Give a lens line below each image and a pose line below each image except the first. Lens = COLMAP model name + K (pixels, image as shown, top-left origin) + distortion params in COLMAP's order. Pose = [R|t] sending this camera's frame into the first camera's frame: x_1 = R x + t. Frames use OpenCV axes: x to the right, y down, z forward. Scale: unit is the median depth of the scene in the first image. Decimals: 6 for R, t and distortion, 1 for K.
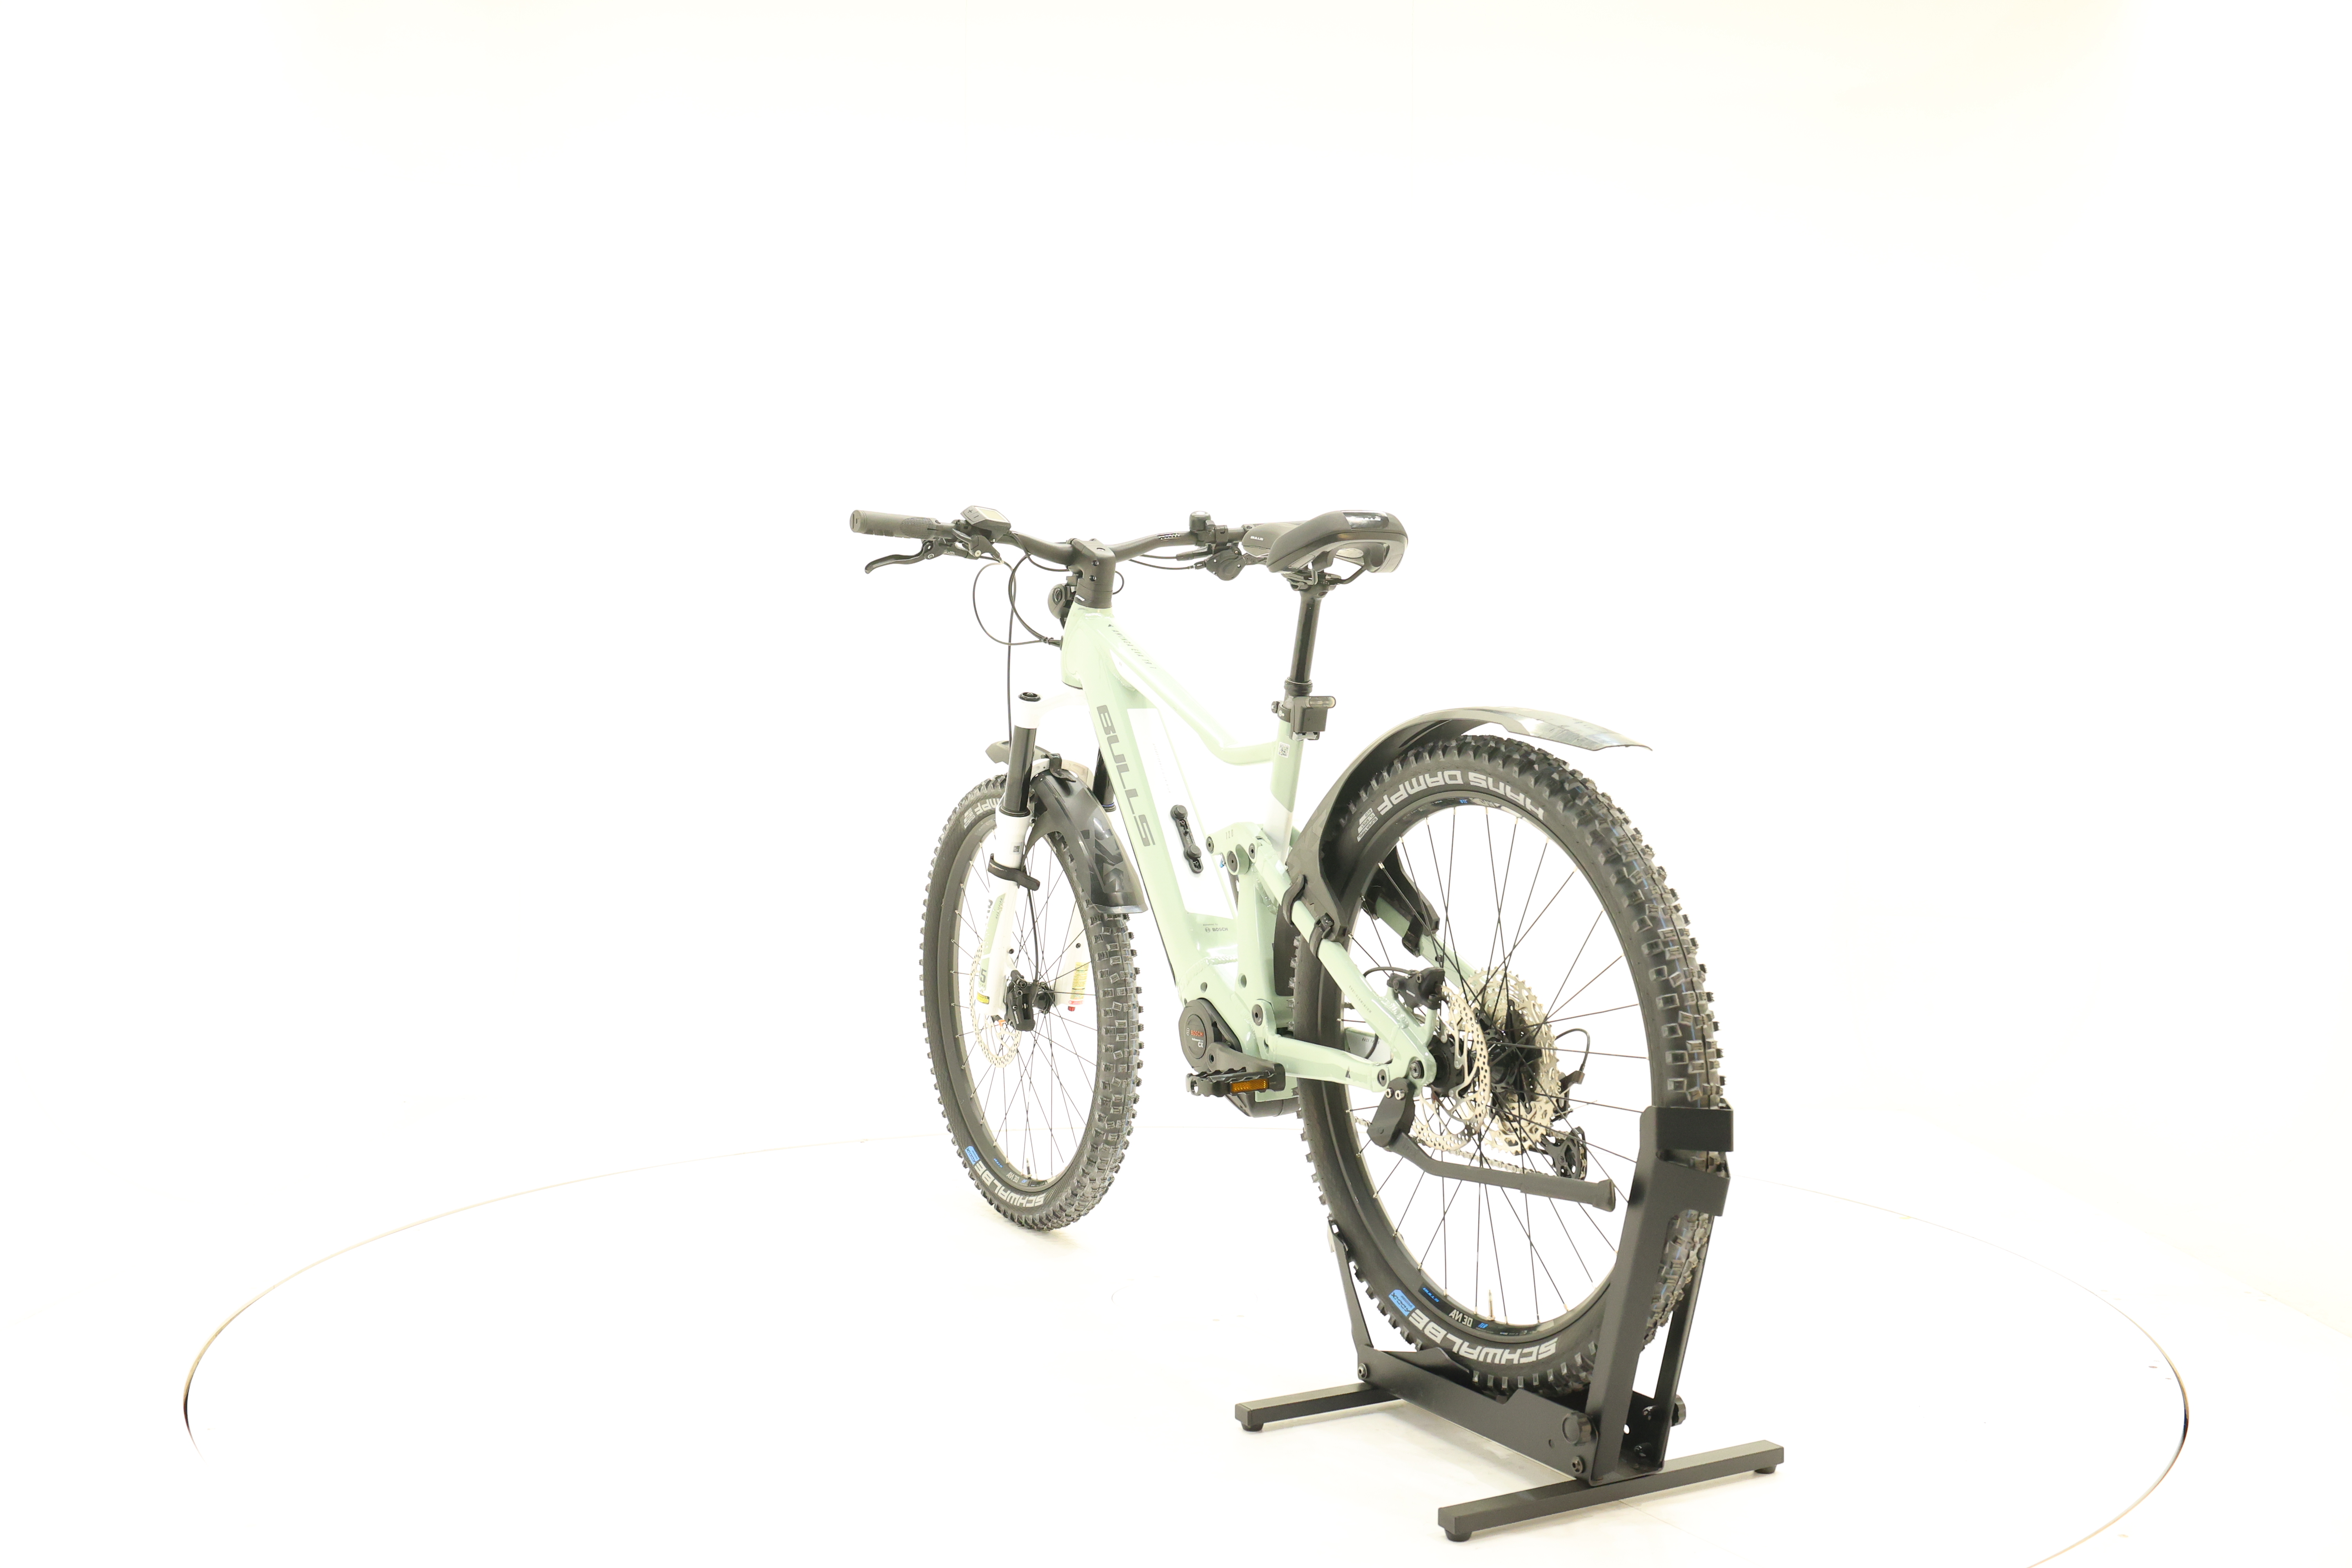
lens RADIAL K [[2170.5, 0, 1181.8], [0, 2170.5, 772.2], [0, 0, 1]] dist [-0.032477, 0.000000]
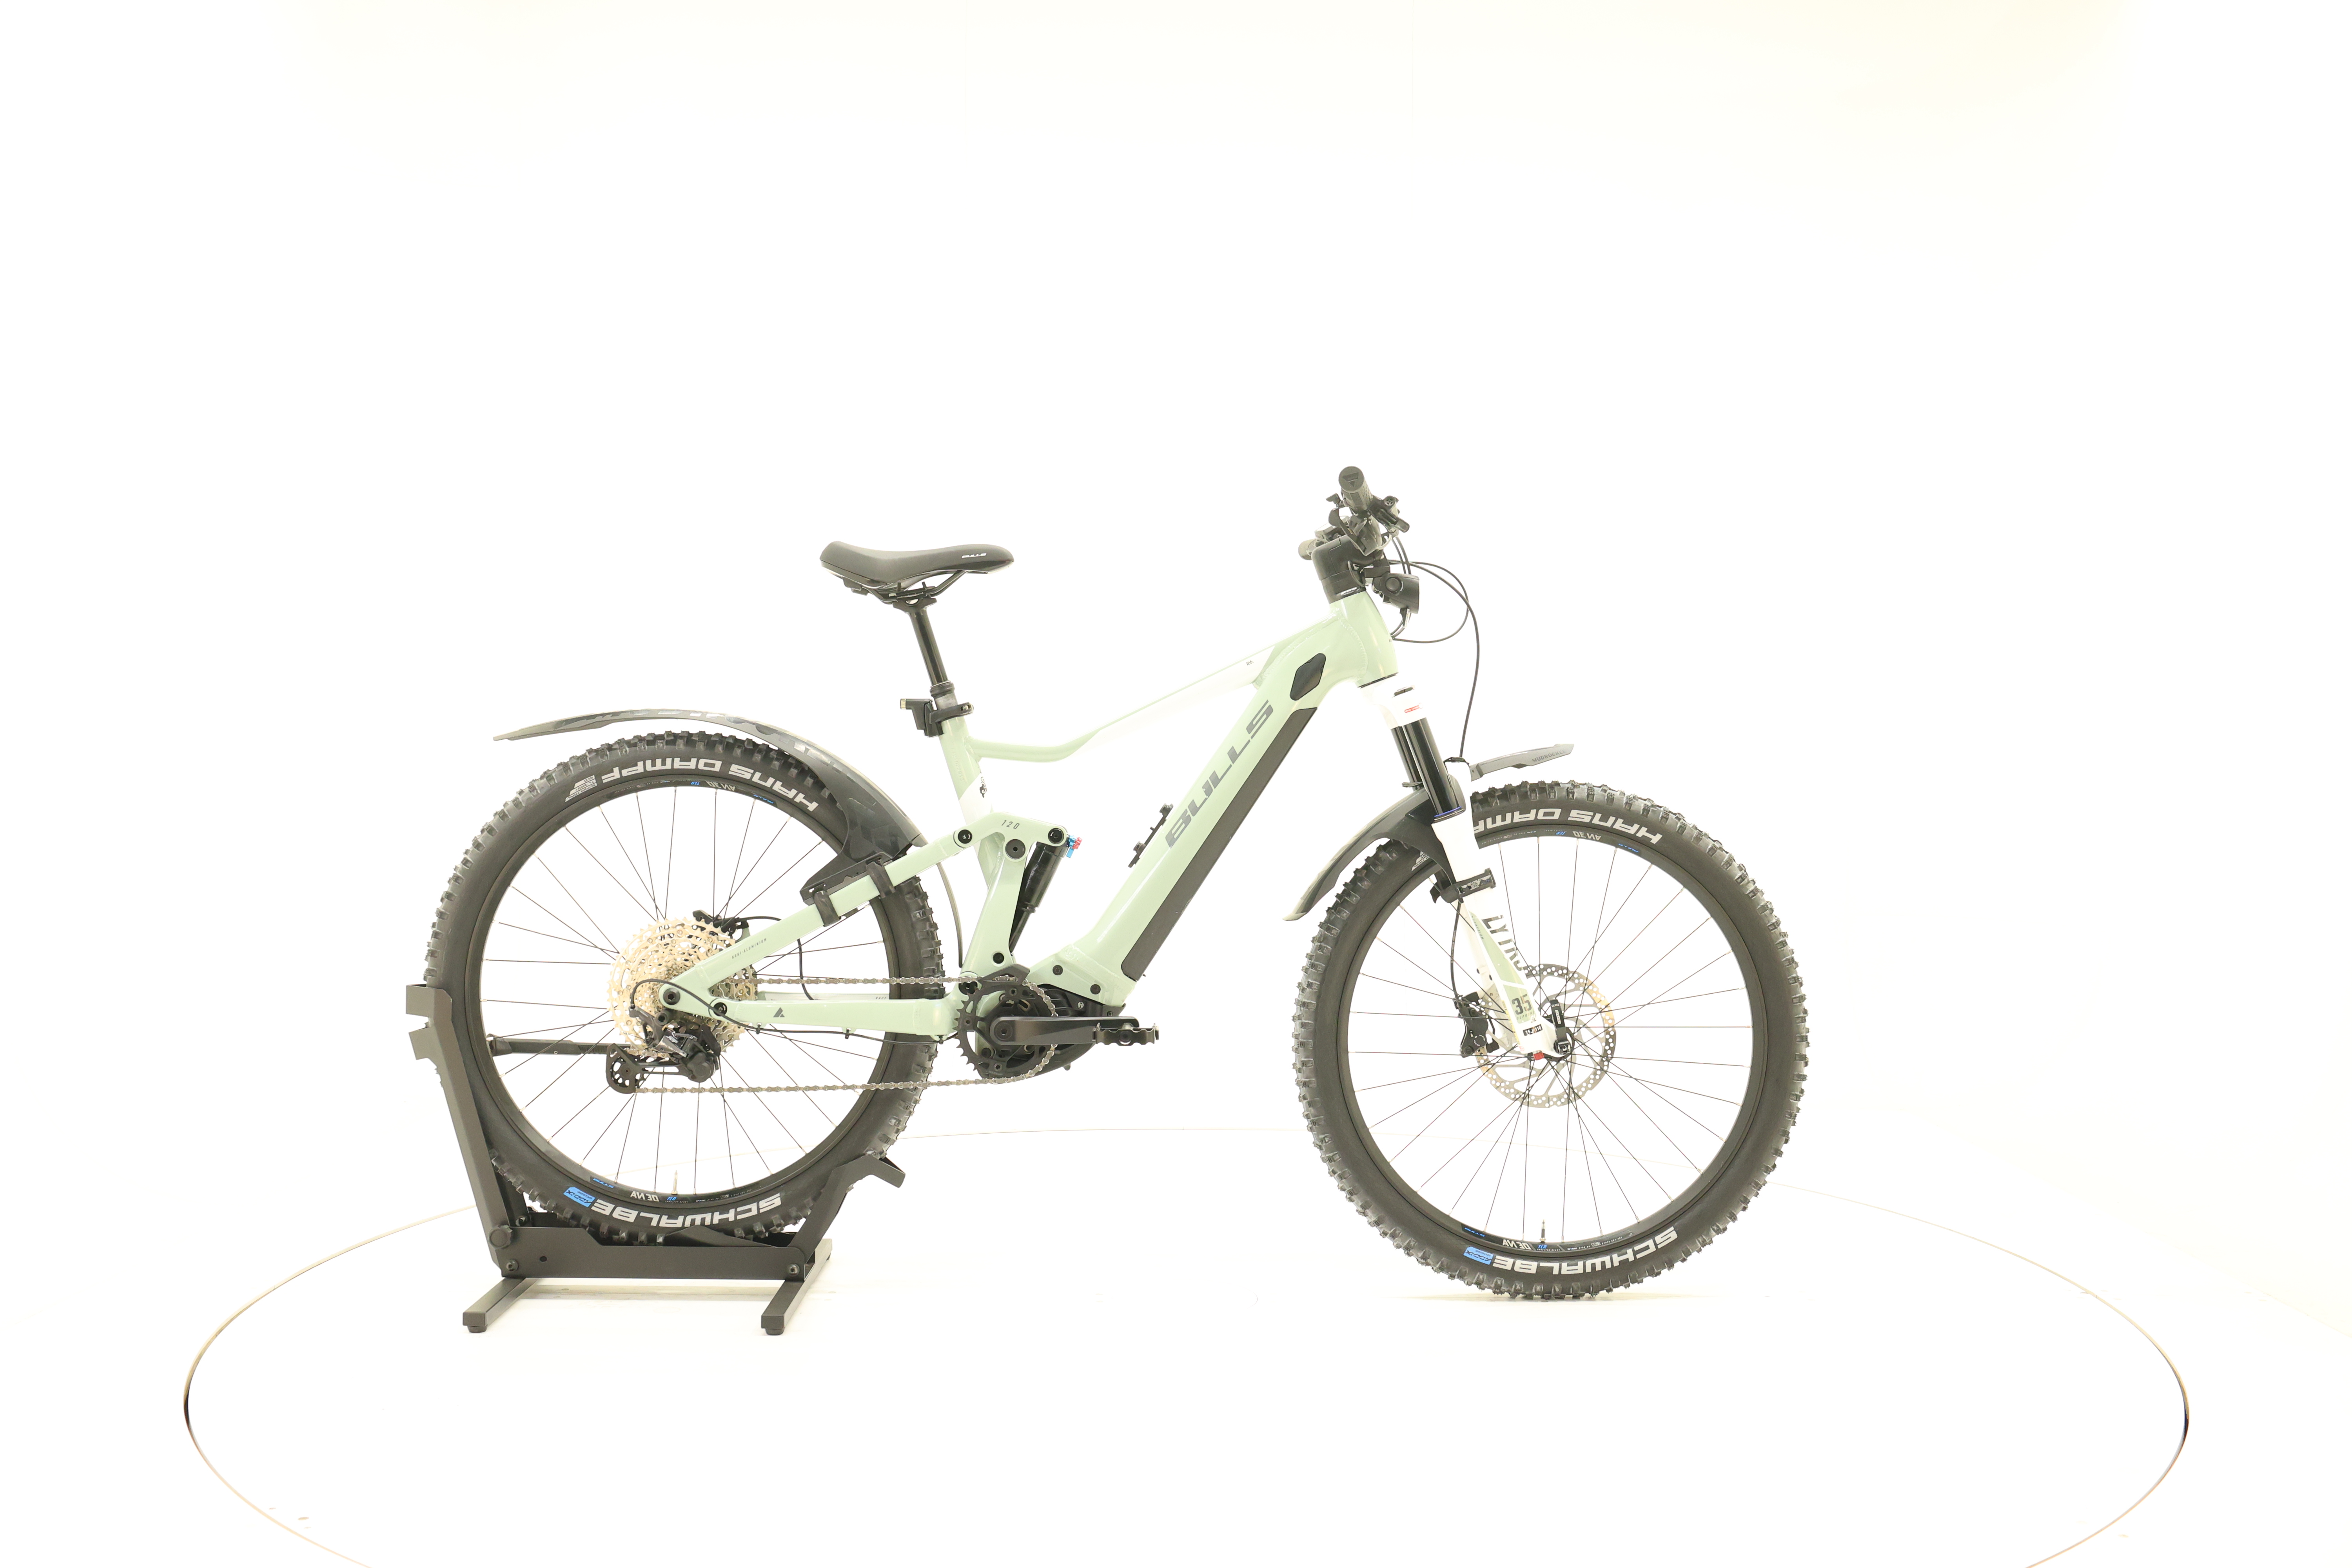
lens RADIAL K [[2170.5, 0, 1176.9], [0, 2170.5, 781.9], [0, 0, 1]] dist [-0.032477, 0.000000]
pose [[-0.475096, 0.015657, -0.879795, 0.990882], [-0.022720, 0.999290, 0.030052, -0.028416], [0.879641, 0.034266, -0.474403, 1.648833]]
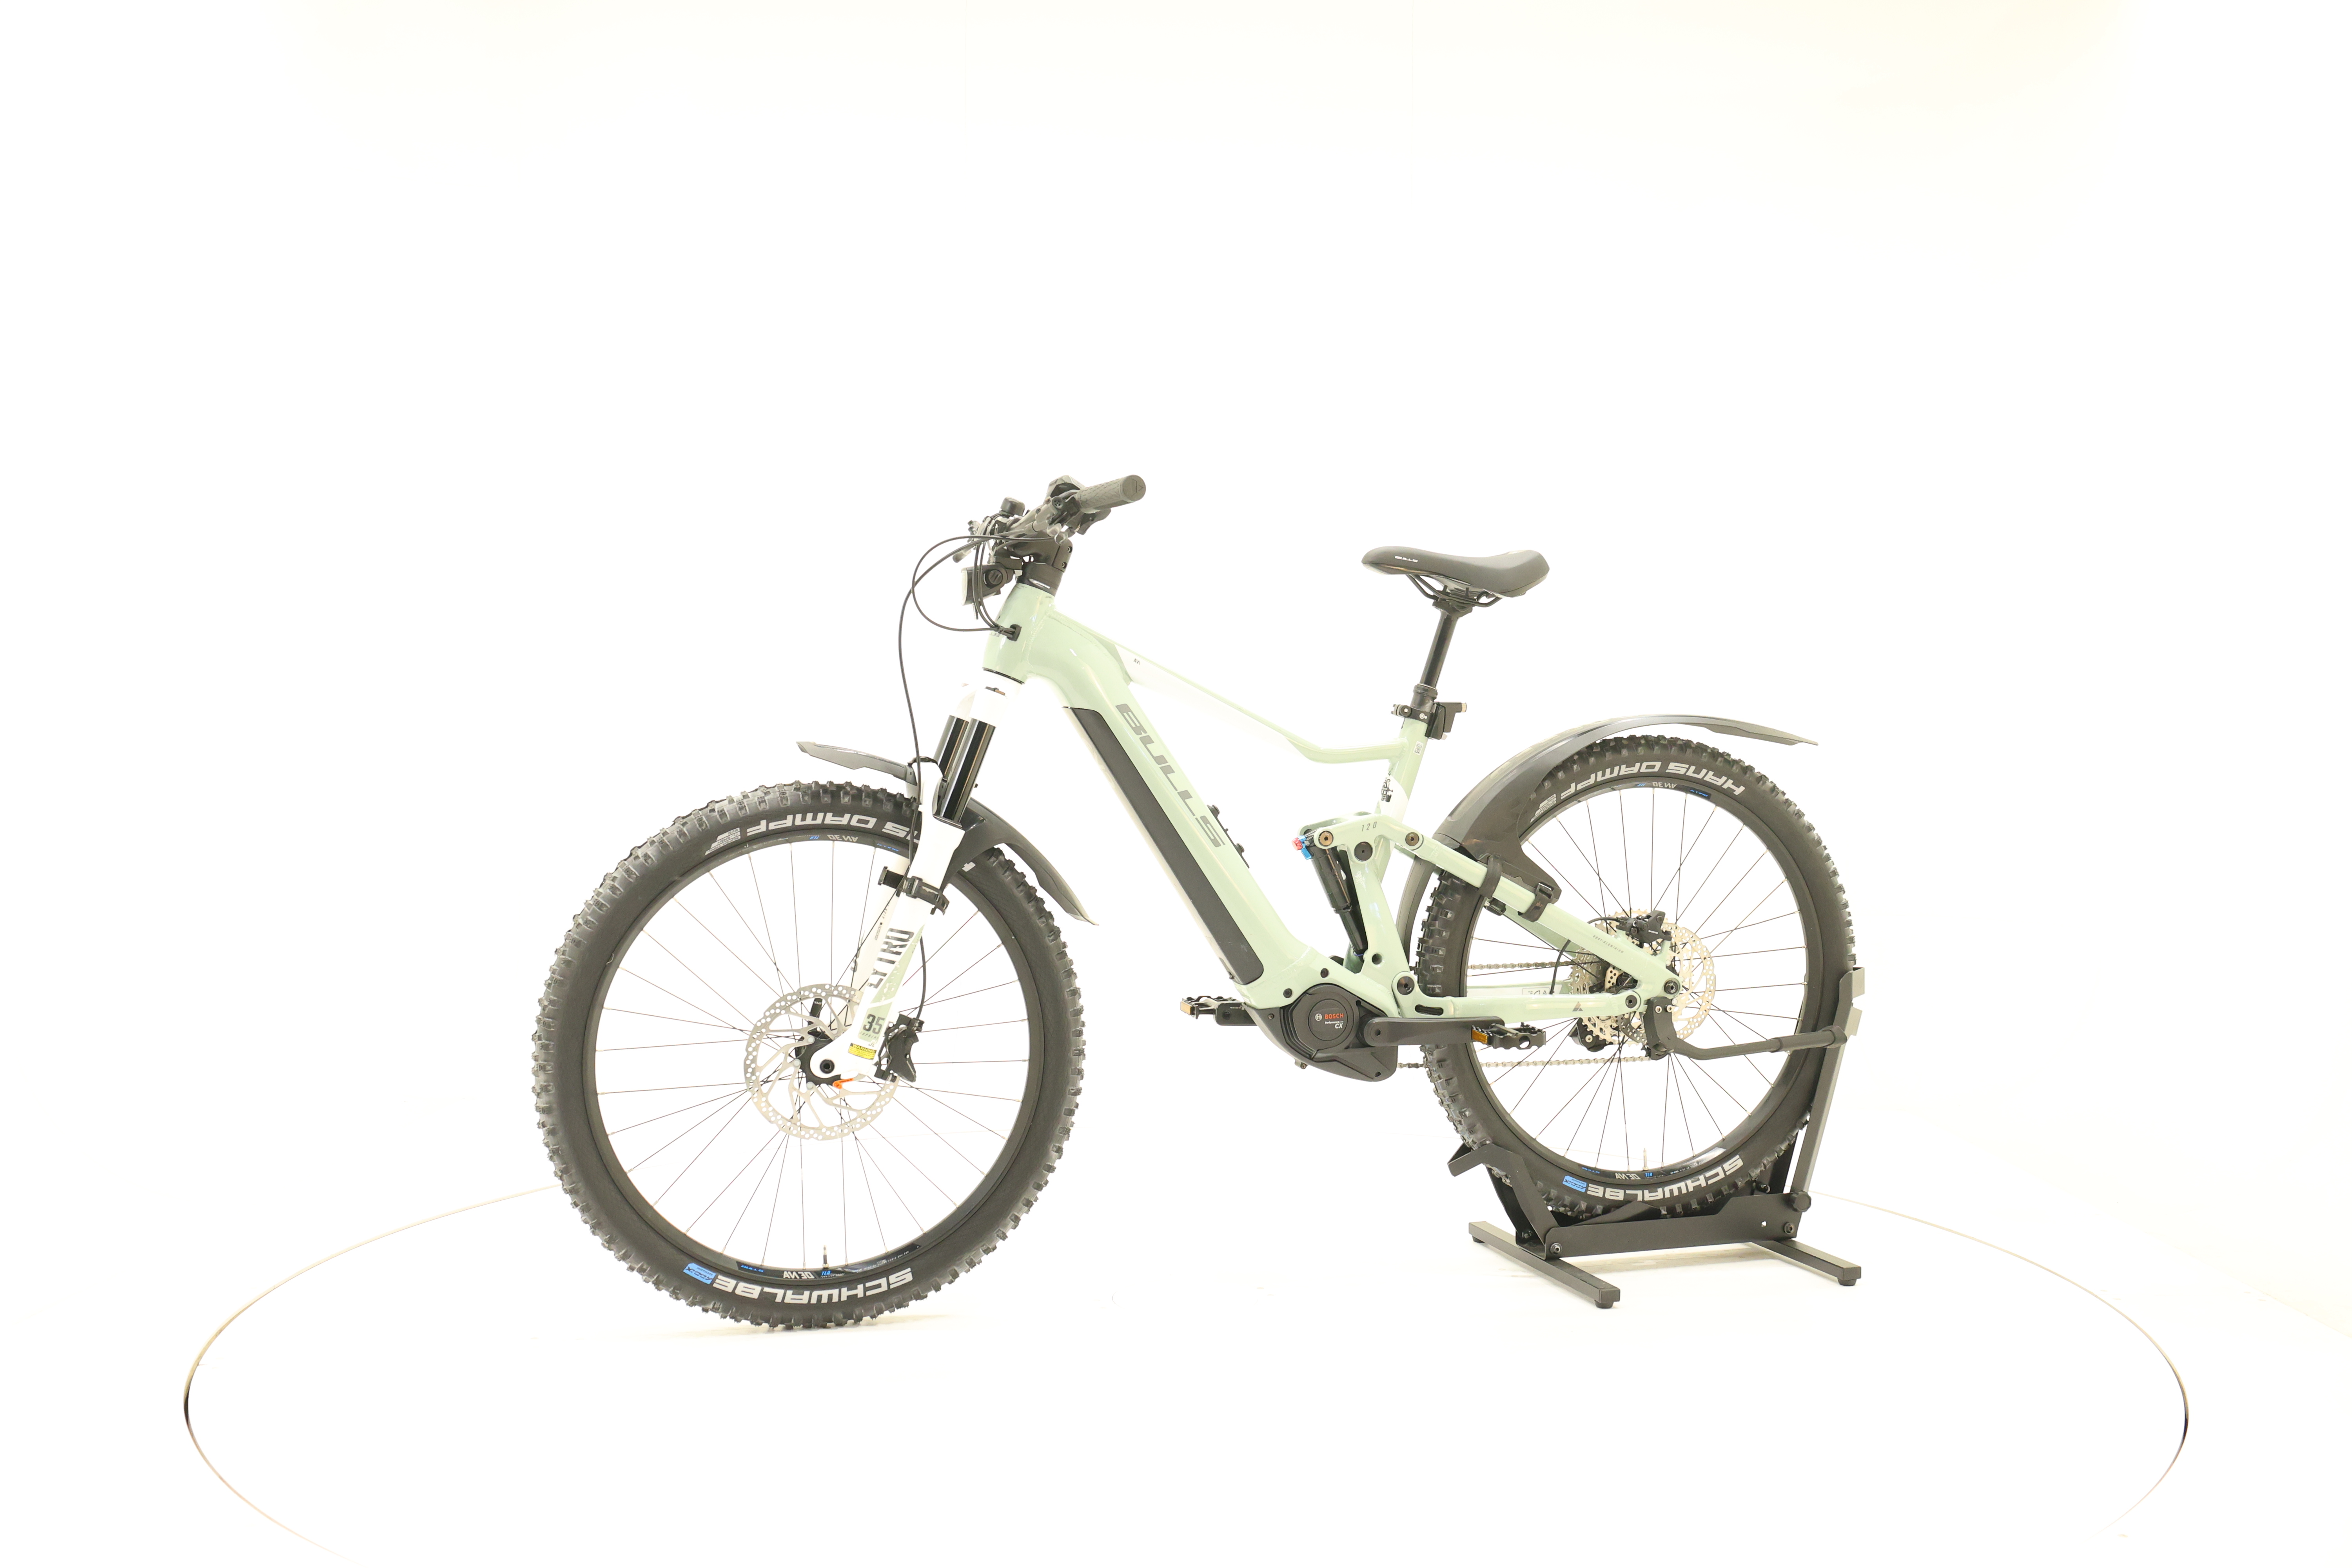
lens RADIAL K [[2170.5, 0, 1174.9], [0, 2170.5, 777.7], [0, 0, 1]] dist [-0.032477, 0.000000]
pose [[0.207683, -0.024329, 0.977894, -1.093926], [0.014262, 0.999660, 0.021842, -0.021549], [-0.978092, 0.009410, 0.207959, 0.894449]]
